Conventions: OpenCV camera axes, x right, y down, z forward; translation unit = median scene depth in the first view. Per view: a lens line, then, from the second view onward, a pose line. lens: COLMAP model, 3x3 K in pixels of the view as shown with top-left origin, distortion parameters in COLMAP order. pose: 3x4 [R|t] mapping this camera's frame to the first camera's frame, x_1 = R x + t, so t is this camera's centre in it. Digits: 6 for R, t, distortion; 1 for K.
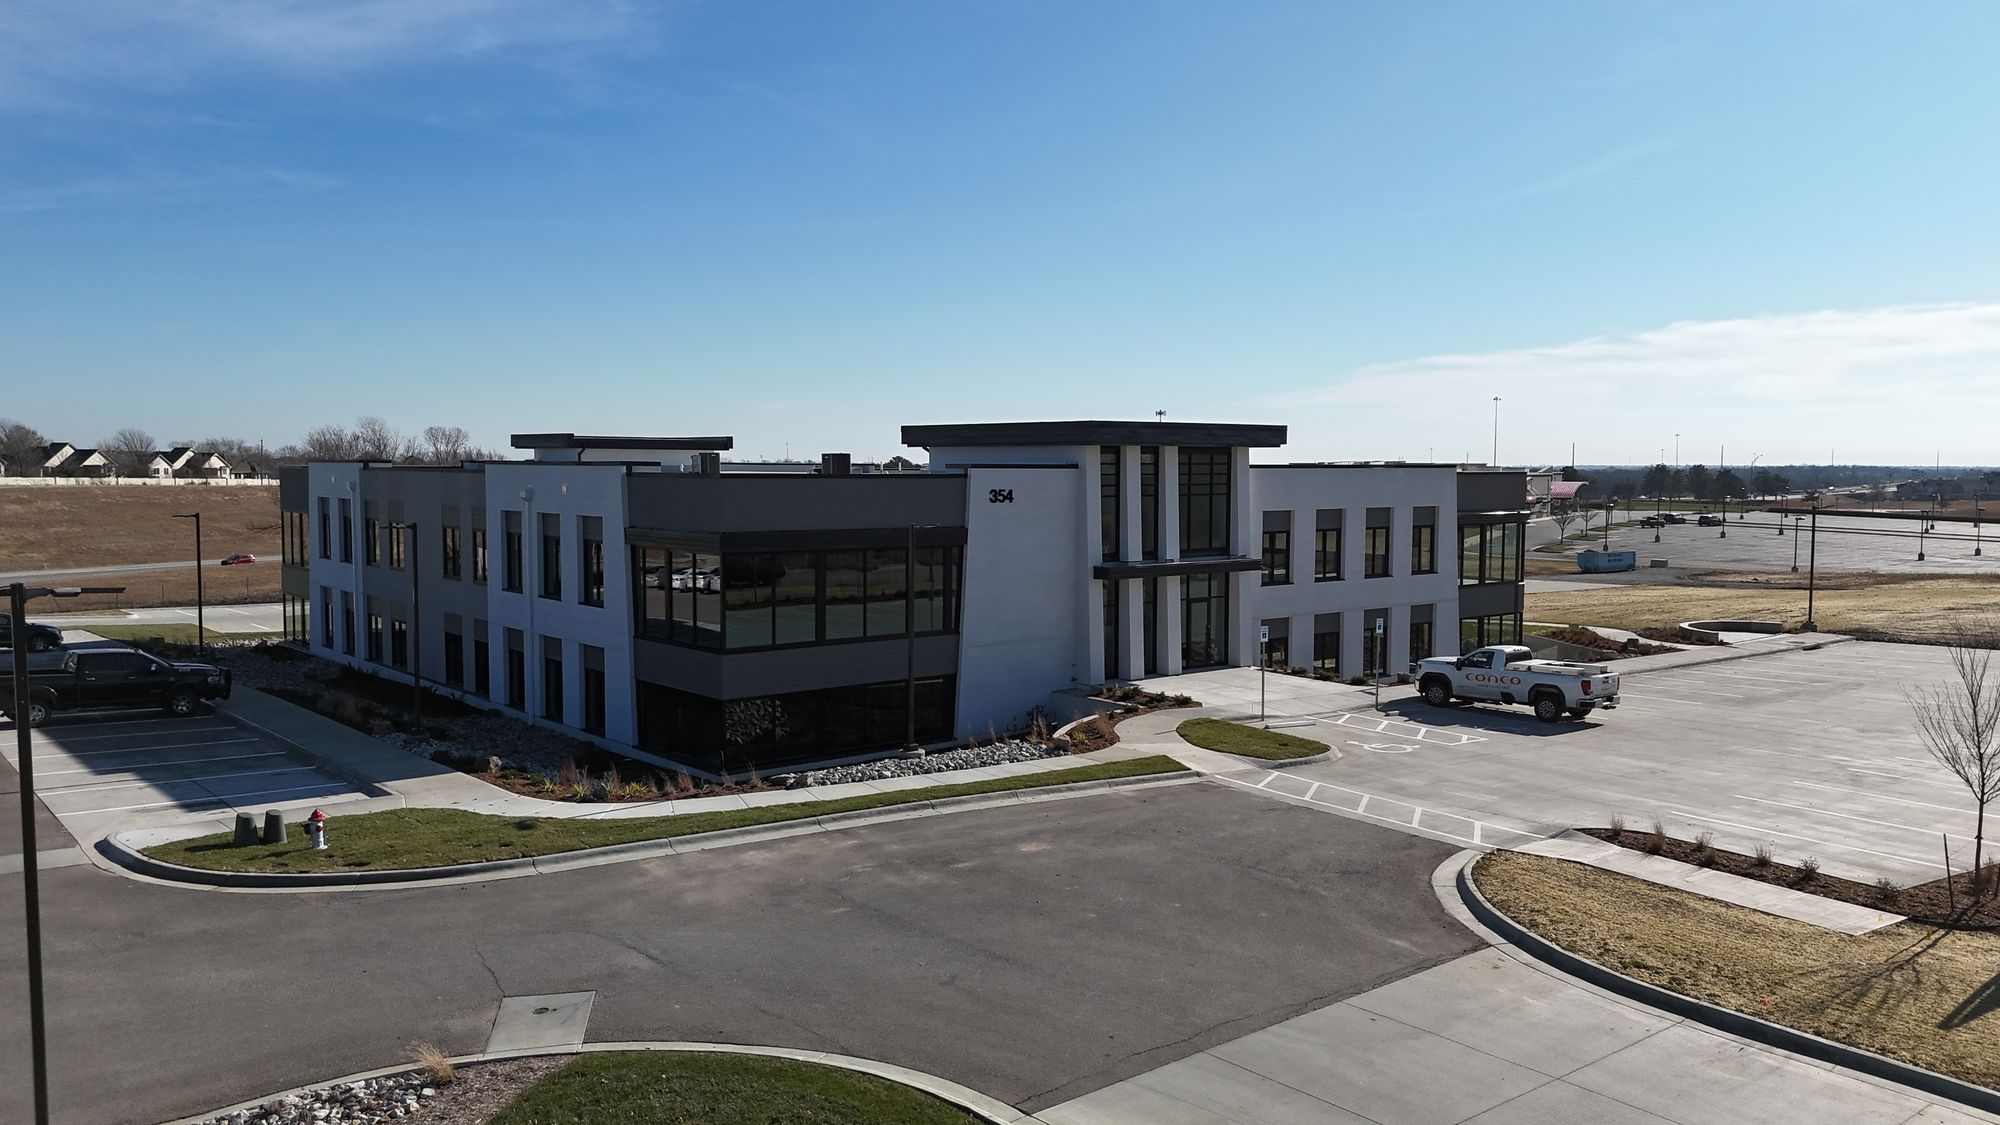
lens RADIAL K [[1498.3, 0, 1000.0], [0, 1498.3, 562.5], [0, 0, 1]] dist [0.060907, -0.006053]
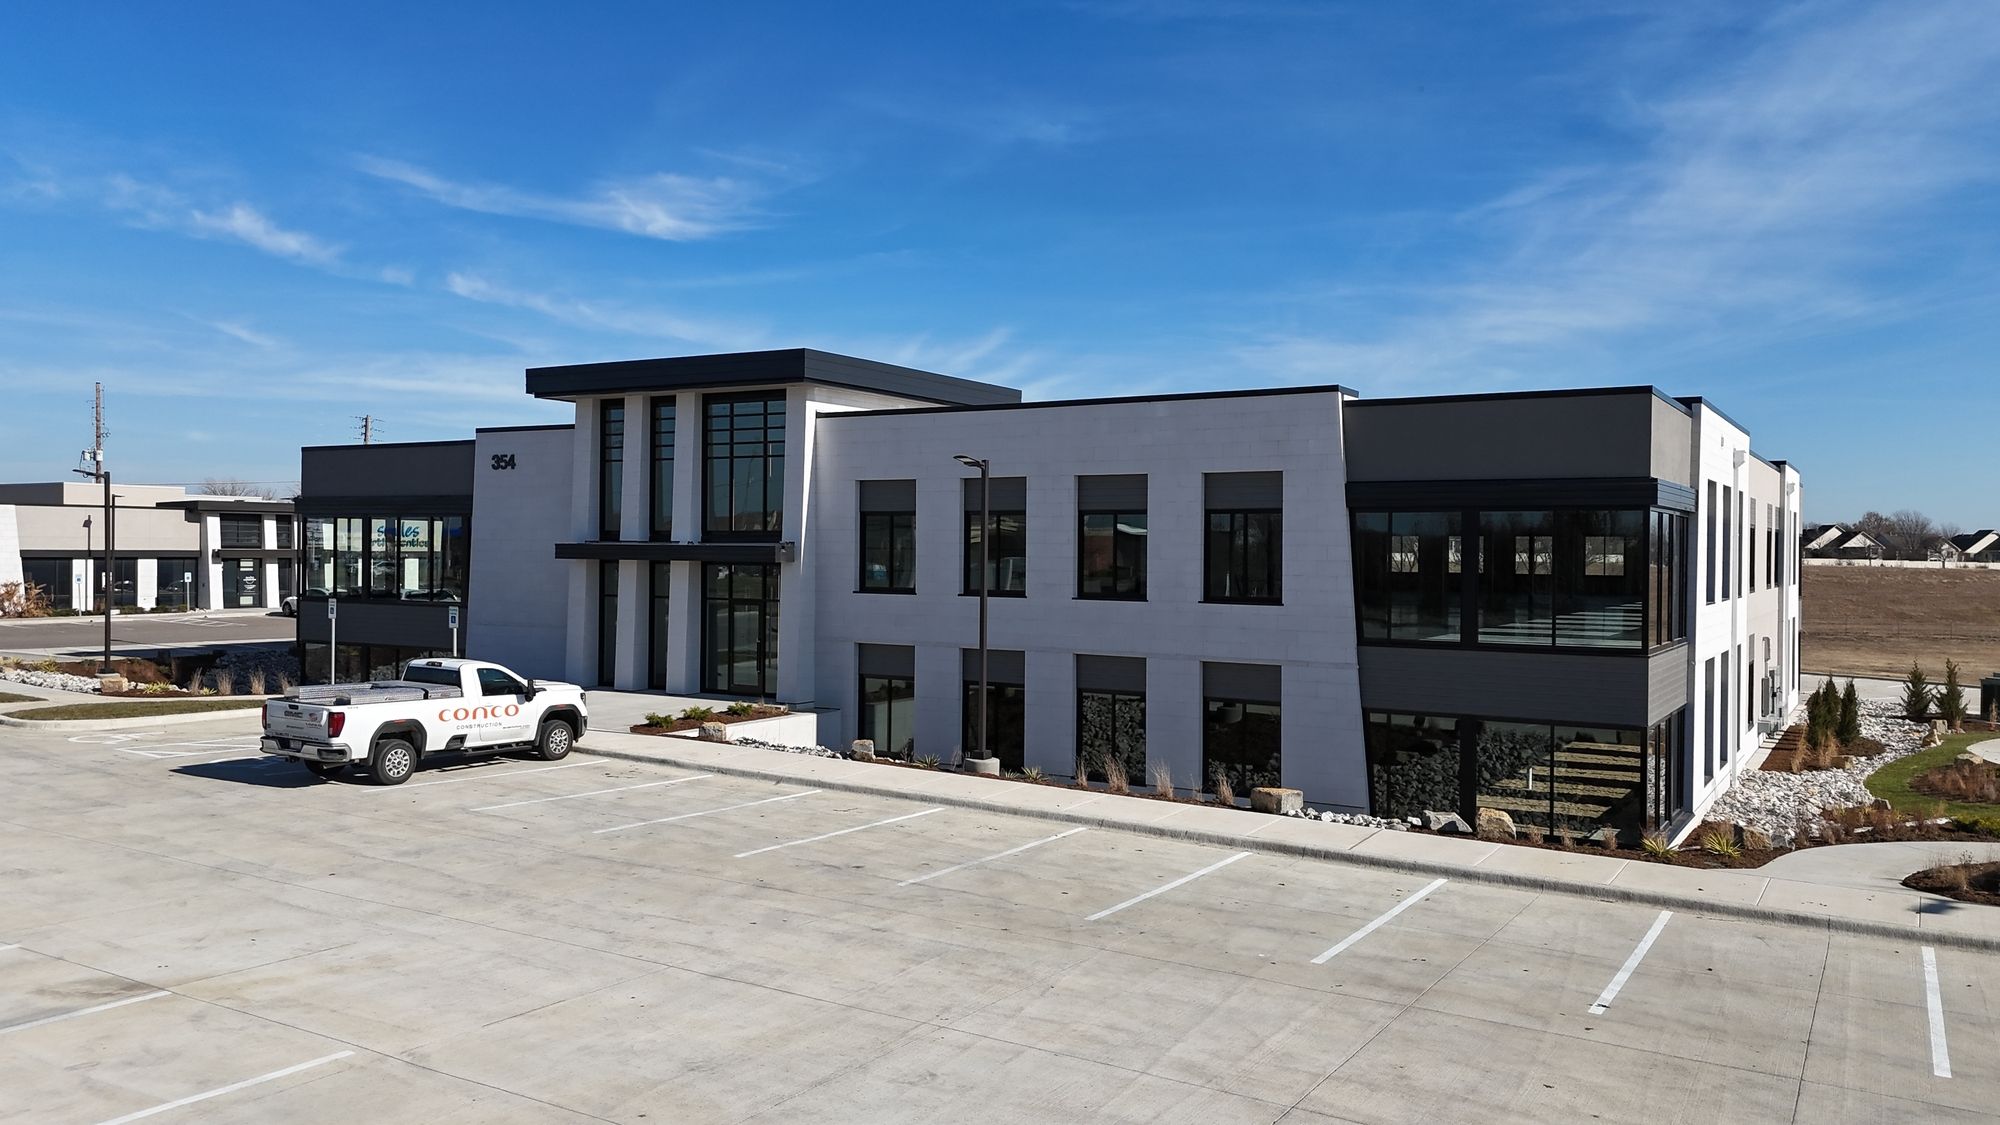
lens RADIAL K [[1498.3, 0, 1000.0], [0, 1498.3, 562.5], [0, 0, 1]] dist [0.060907, -0.006053]
pose [[0.324905, 0.007821, -0.945714, 0.937616], [-0.071523, 0.997305, -0.016325, 0.010005], [0.943038, 0.072945, 0.324589, 0.953924]]
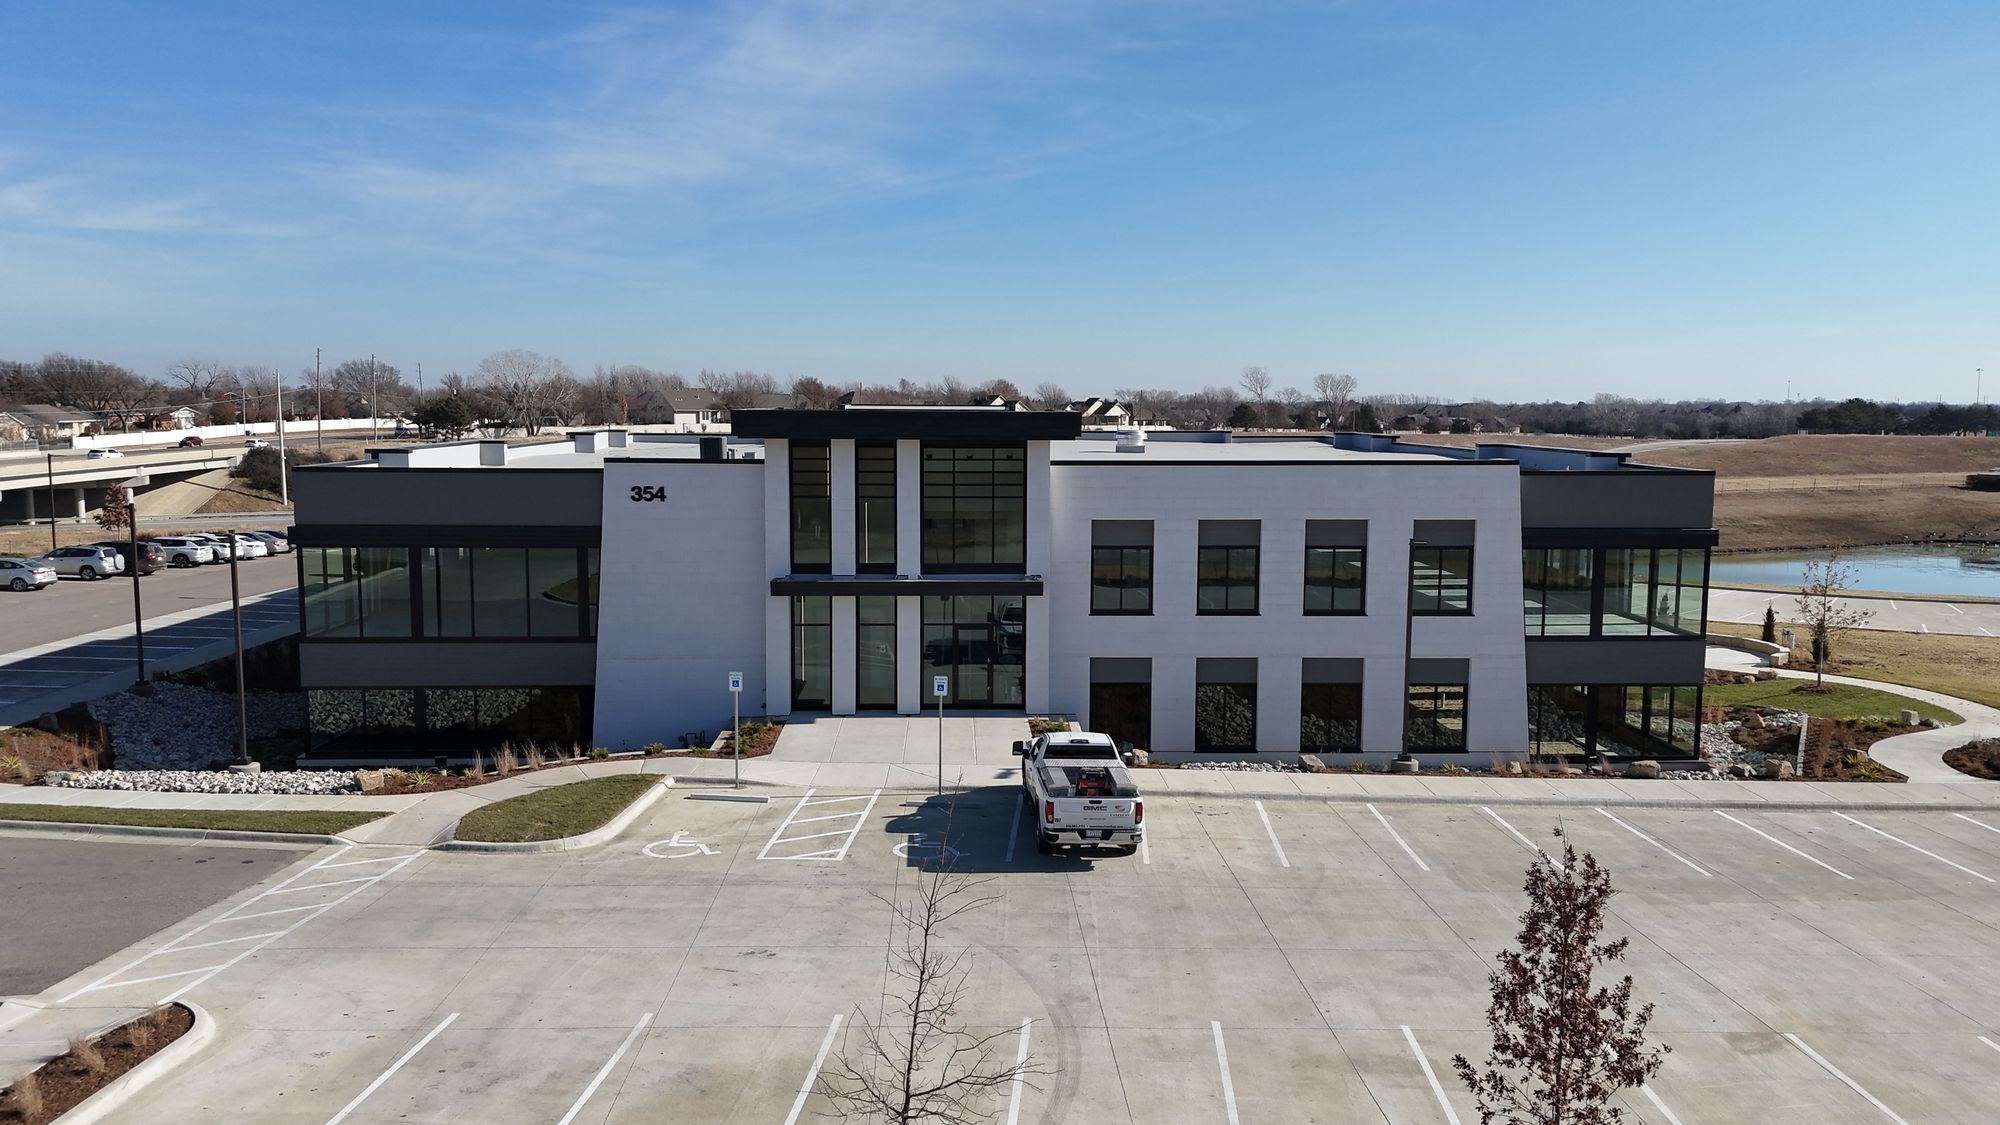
lens RADIAL K [[1498.3, 0, 1000.0], [0, 1498.3, 562.5], [0, 0, 1]] dist [0.060907, -0.006053]
pose [[0.790372, 0.066289, -0.609030, 0.692029], [-0.042351, 0.997663, 0.053627, -0.058326], [0.611162, -0.016592, 0.791332, 0.399198]]
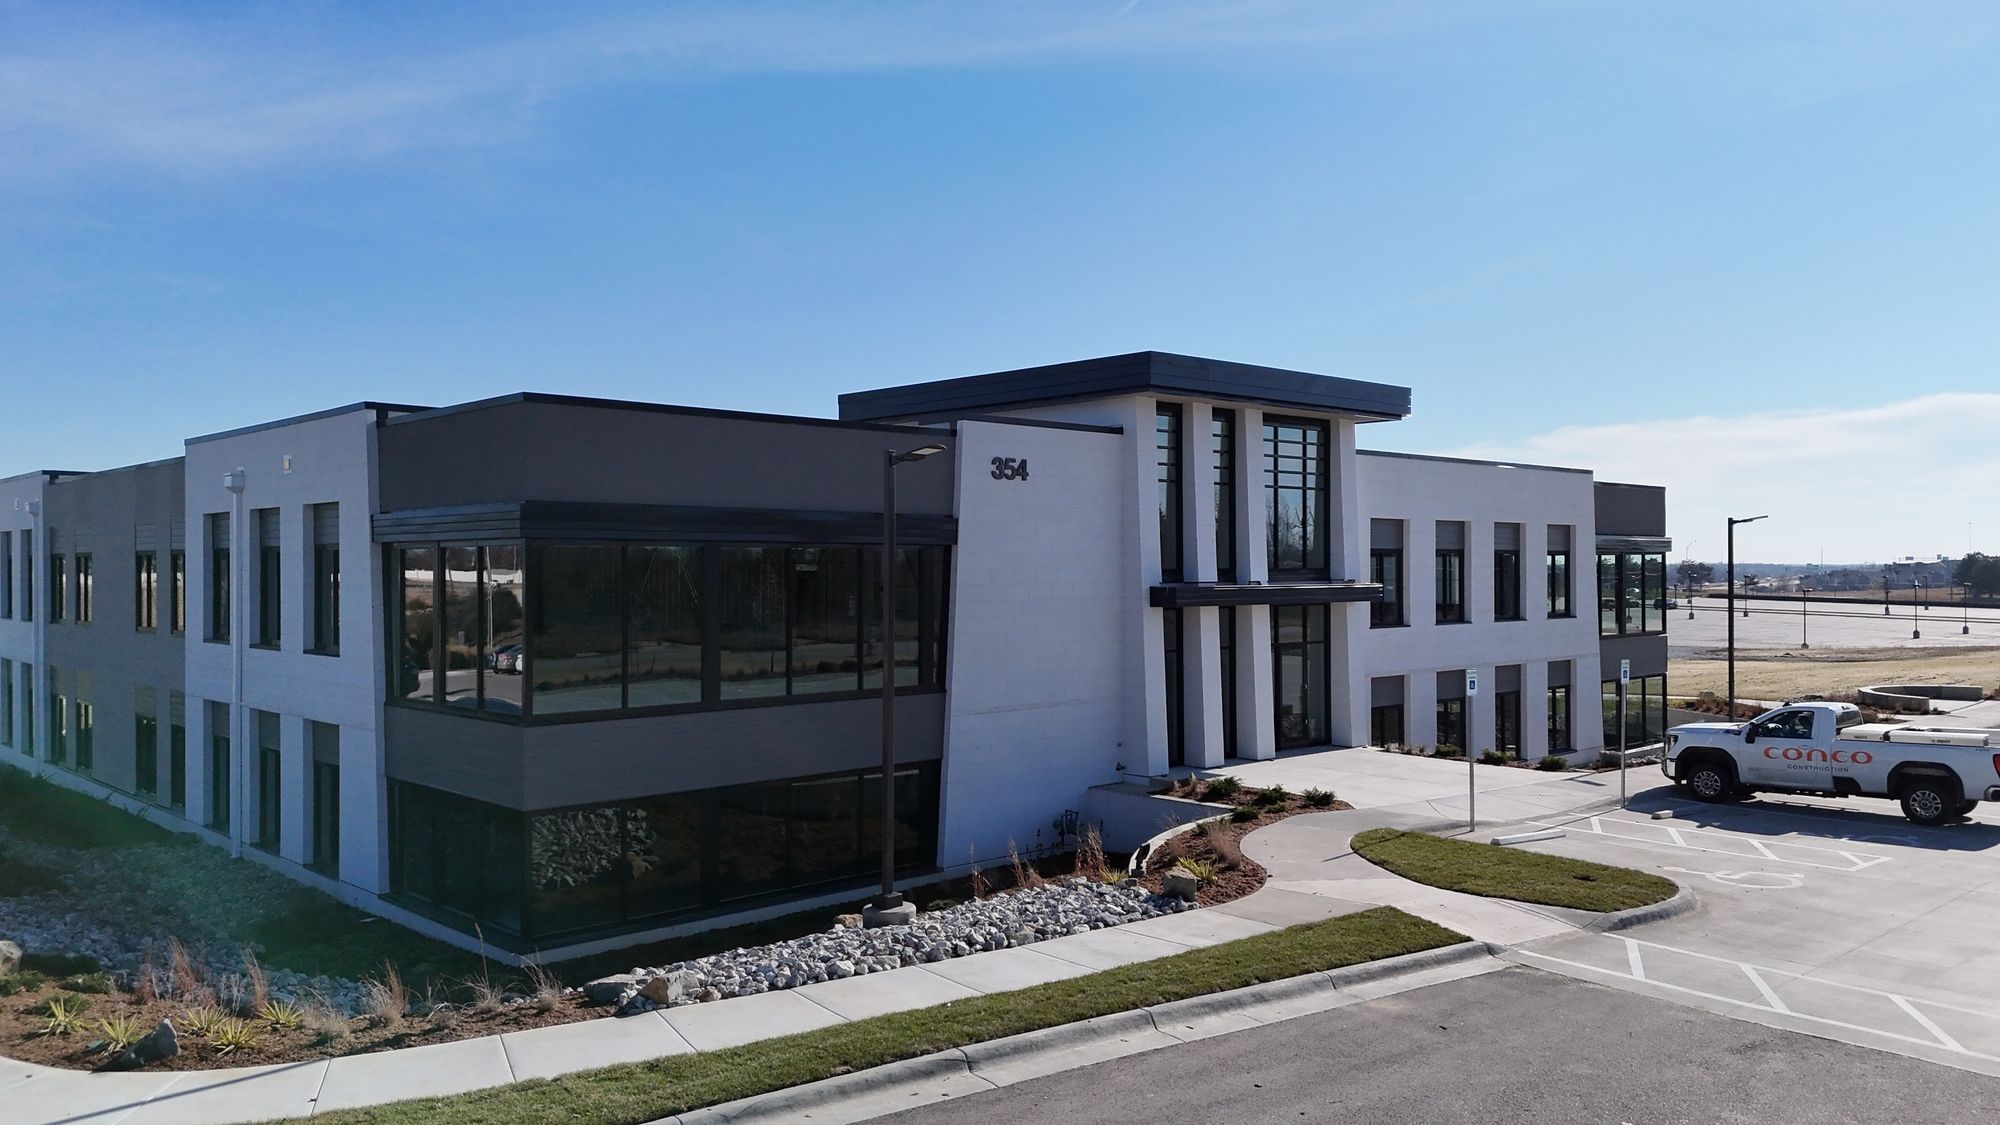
lens RADIAL K [[1489.2, 0, 1000.0], [0, 1489.2, 562.5], [0, 0, 1]] dist [0.038847, 0.001795]
pose [[0.998106, -0.006670, 0.061157, -0.039244], [0.010923, 0.997524, -0.069474, 0.035193], [-0.060542, 0.070011, 0.995707, 0.377448]]
